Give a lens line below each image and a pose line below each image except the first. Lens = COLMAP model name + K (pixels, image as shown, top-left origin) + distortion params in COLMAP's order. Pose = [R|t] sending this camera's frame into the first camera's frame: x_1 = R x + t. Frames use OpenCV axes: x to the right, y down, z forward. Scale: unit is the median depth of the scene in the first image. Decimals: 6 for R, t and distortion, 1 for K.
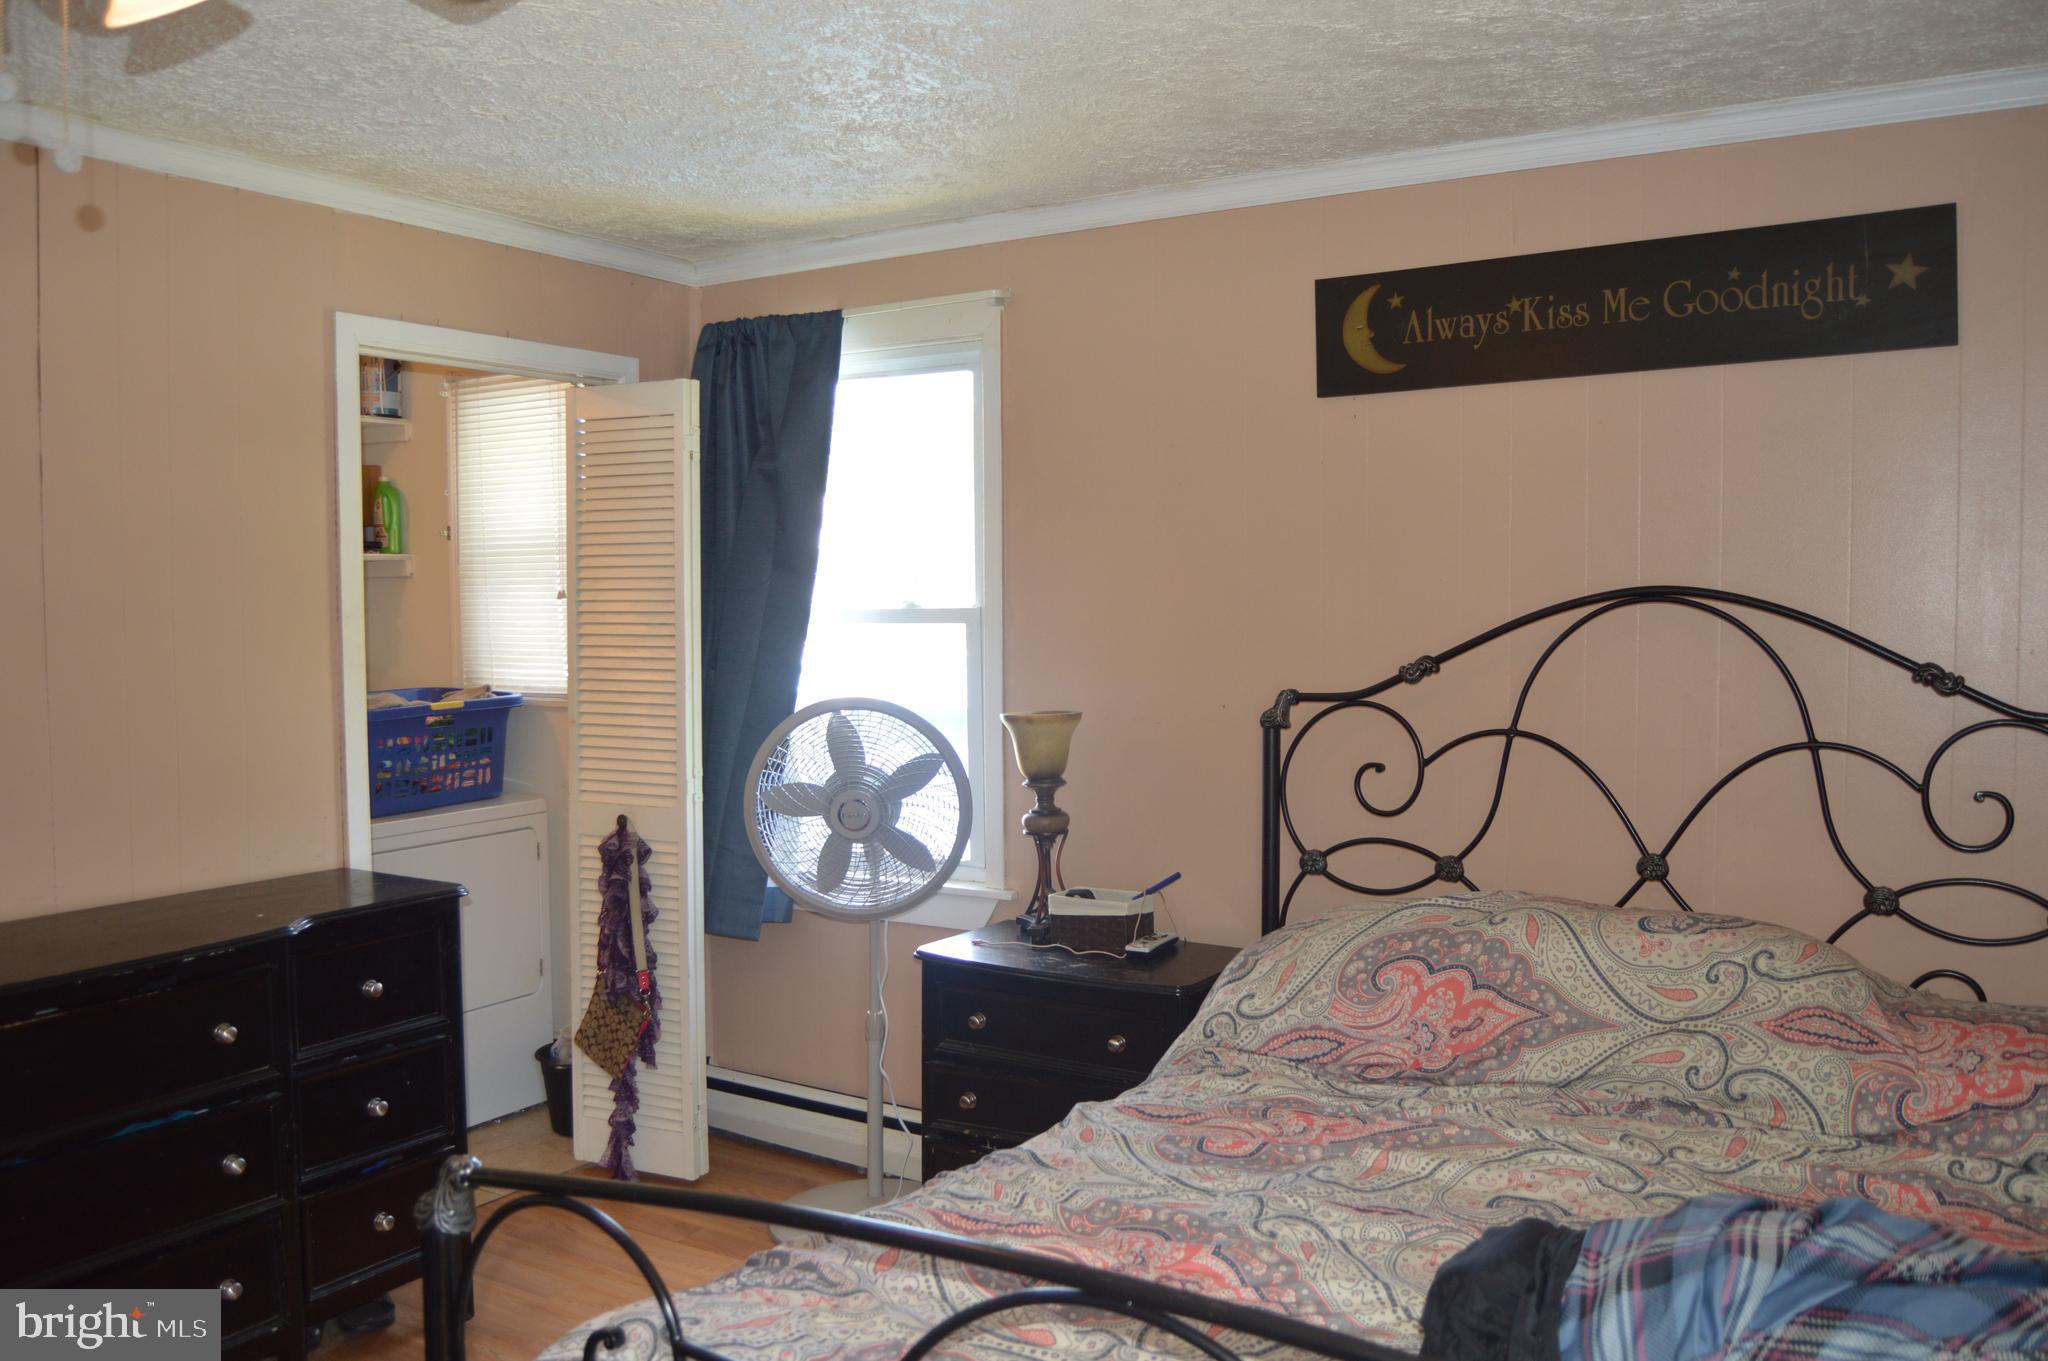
lens RADIAL K [[1628.3, 0, 1025.4], [0, 1628.3, 688.6], [0, 0, 1]] dist [-0.100510, 0.046995]
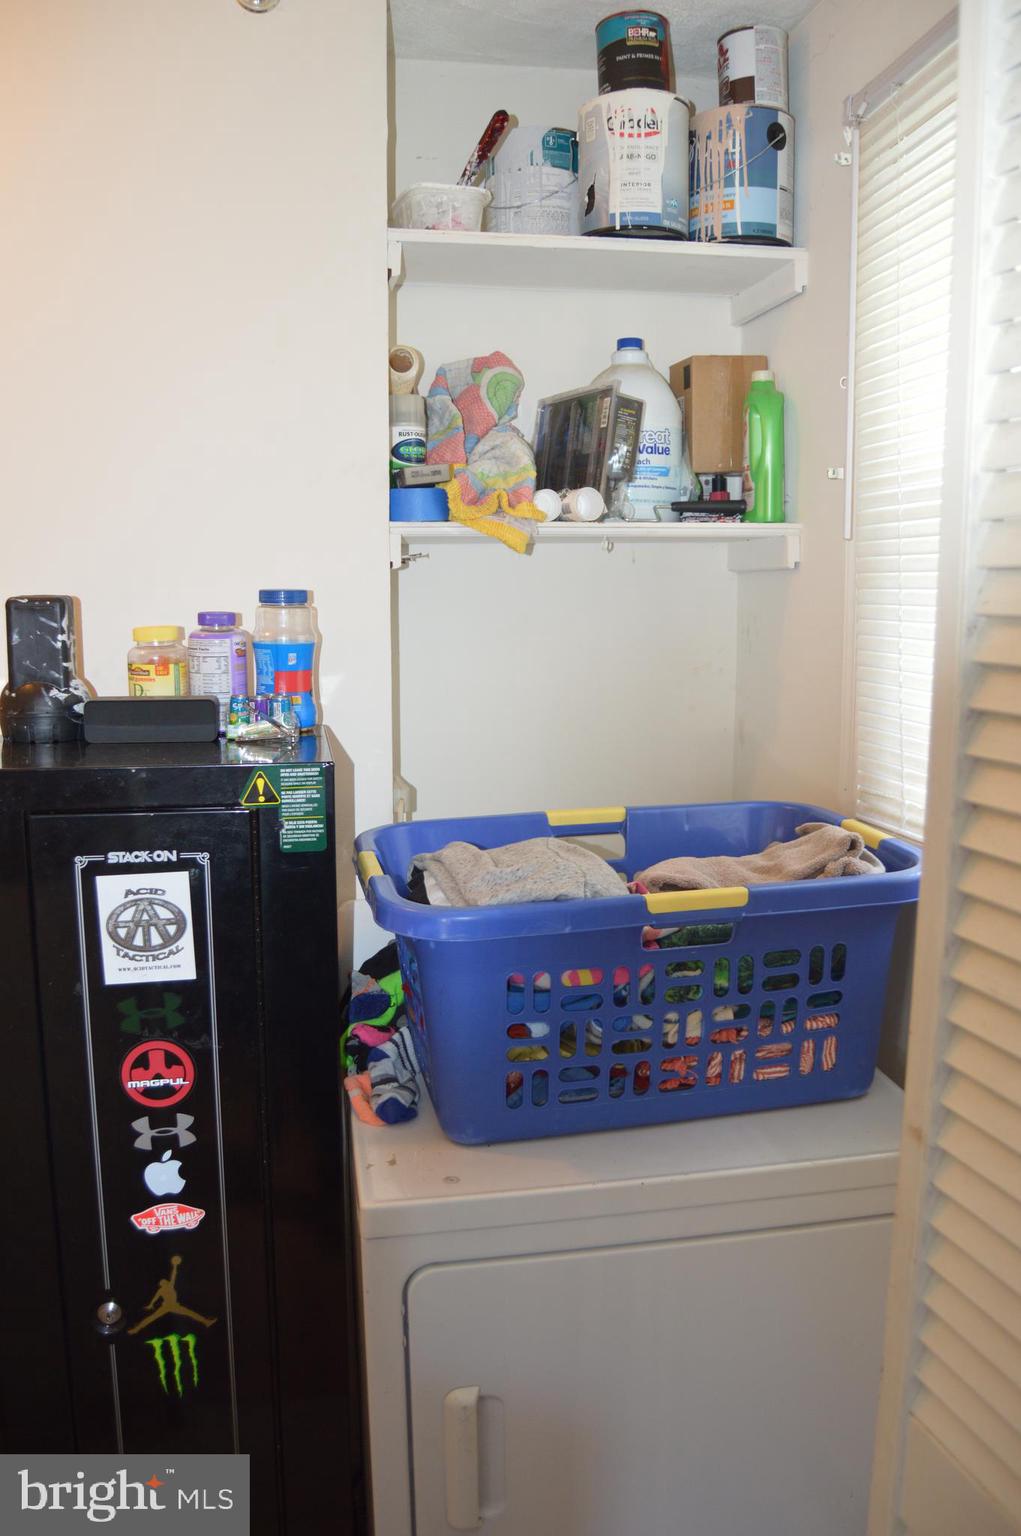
lens RADIAL K [[1221.2, 0, 513.1], [0, 1221.2, 771.9], [0, 0, 1]] dist [-0.100510, 0.046995]
pose [[0.664803, 0.114789, -0.738146, -0.203299], [-0.046148, 0.992547, 0.112788, -0.059682], [0.745592, -0.040918, 0.665146, 0.893851]]
